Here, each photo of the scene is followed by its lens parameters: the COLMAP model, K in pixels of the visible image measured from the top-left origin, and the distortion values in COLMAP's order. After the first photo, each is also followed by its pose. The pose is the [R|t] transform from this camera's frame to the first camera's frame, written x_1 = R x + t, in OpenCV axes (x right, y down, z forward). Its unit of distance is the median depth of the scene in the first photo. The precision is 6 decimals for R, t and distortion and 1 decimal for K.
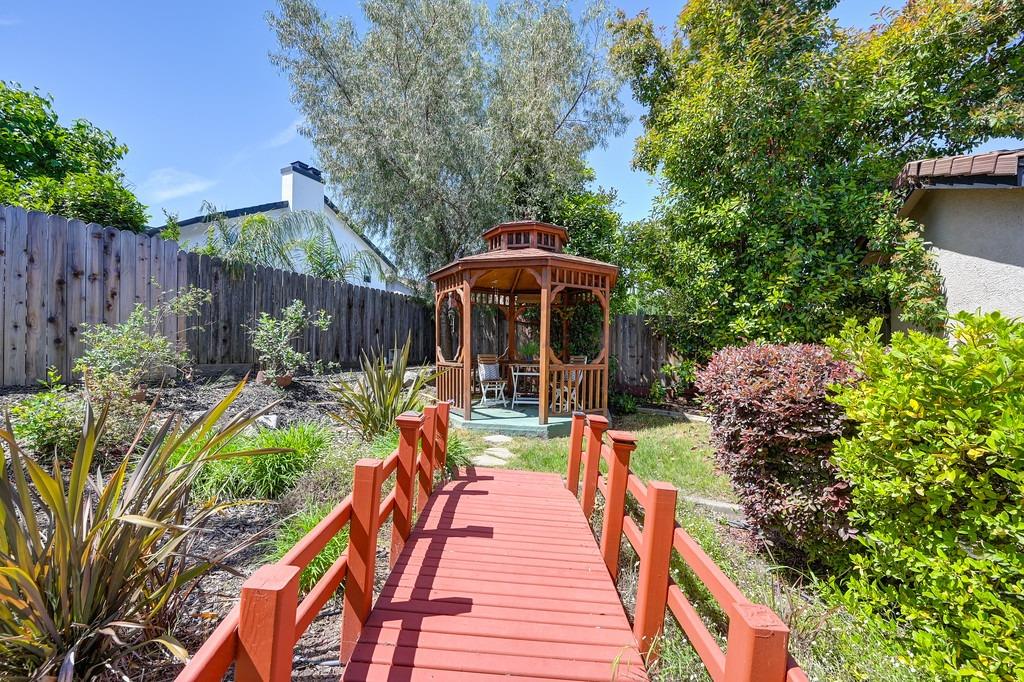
lens RADIAL K [[394.7, 0, 513.6], [0, 394.7, 348.0], [0, 0, 1]] dist [-0.001250, -0.000007]
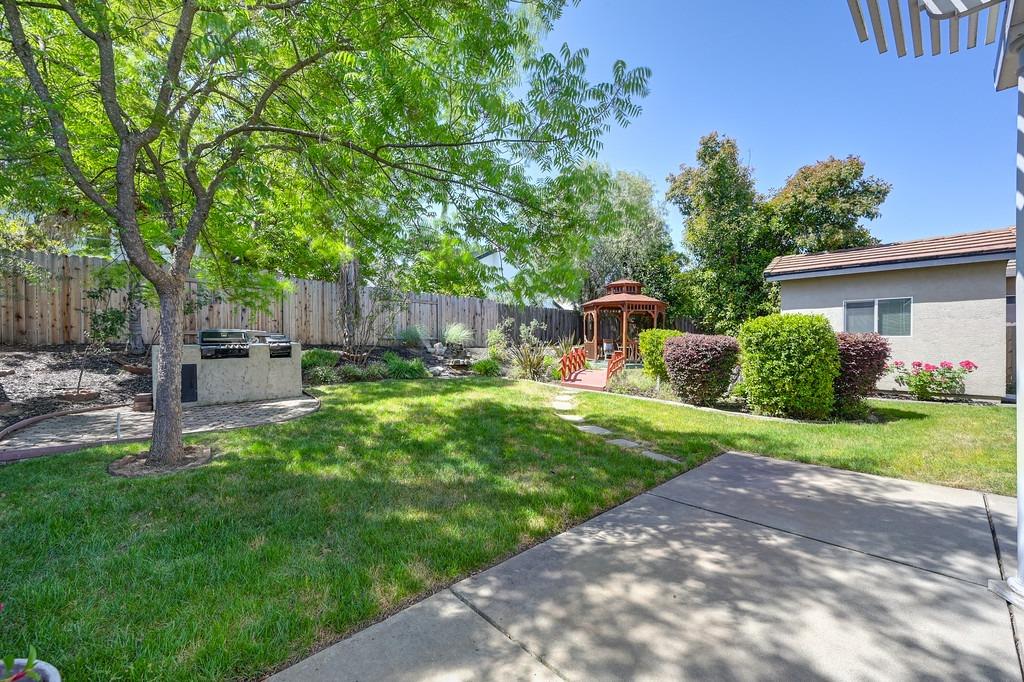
lens RADIAL K [[409.7, 0, 498.7], [0, 409.7, 347.0], [0, 0, 1]] dist [-0.002542, -0.000517]
pose [[0.918651, -0.000226, -0.395070, 0.335541], [0.006314, 0.999881, 0.014109, 0.031613], [0.395020, -0.015456, 0.918543, -1.606725]]
